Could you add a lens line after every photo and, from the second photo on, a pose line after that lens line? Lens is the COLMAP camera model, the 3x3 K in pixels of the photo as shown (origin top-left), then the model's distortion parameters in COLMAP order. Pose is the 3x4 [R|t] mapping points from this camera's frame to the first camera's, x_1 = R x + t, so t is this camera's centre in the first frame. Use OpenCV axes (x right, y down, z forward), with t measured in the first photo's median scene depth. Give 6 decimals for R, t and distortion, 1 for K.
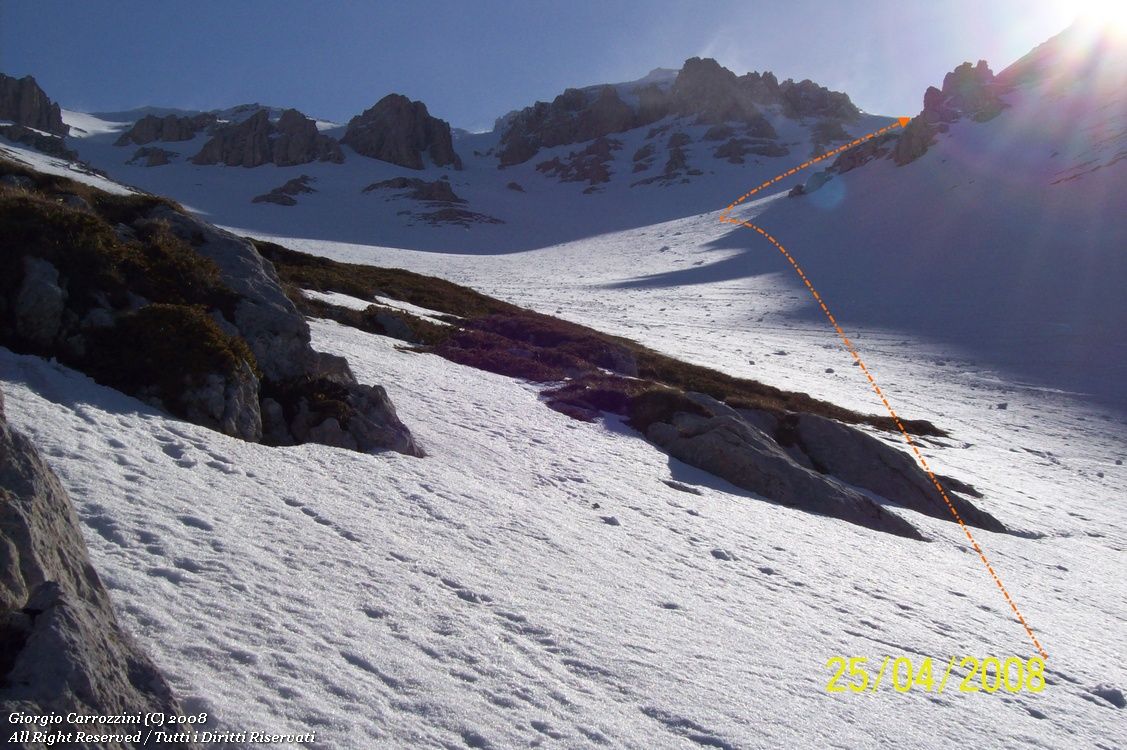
lens RADIAL K [[1810.8, 0, 563.5], [0, 1810.8, 375.0], [0, 0, 1]] dist [-0.029125, -0.029304]
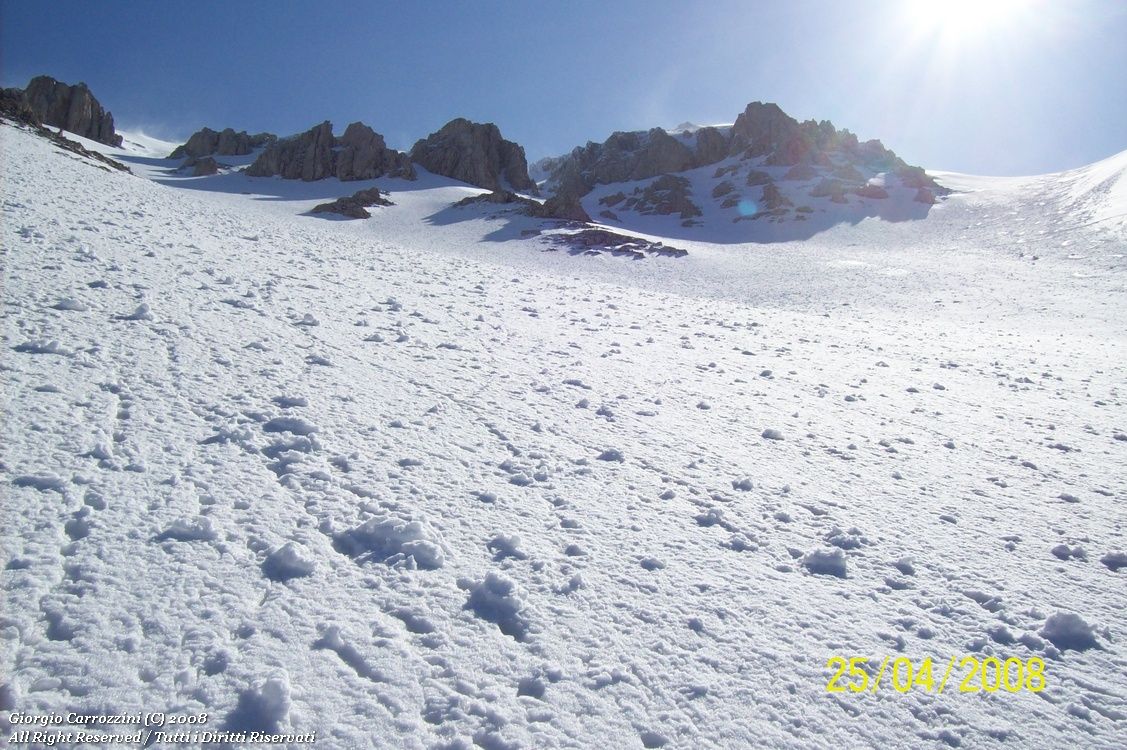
lens RADIAL K [[1175.1, 0, 563.5], [0, 1175.1, 375.0], [0, 0, 1]] dist [-0.188104, 0.157334]
pose [[0.998031, 0.036740, 0.050834, -0.068784], [-0.037391, 0.999230, 0.011915, -0.029302], [-0.050357, -0.013792, 0.998636, 0.392139]]
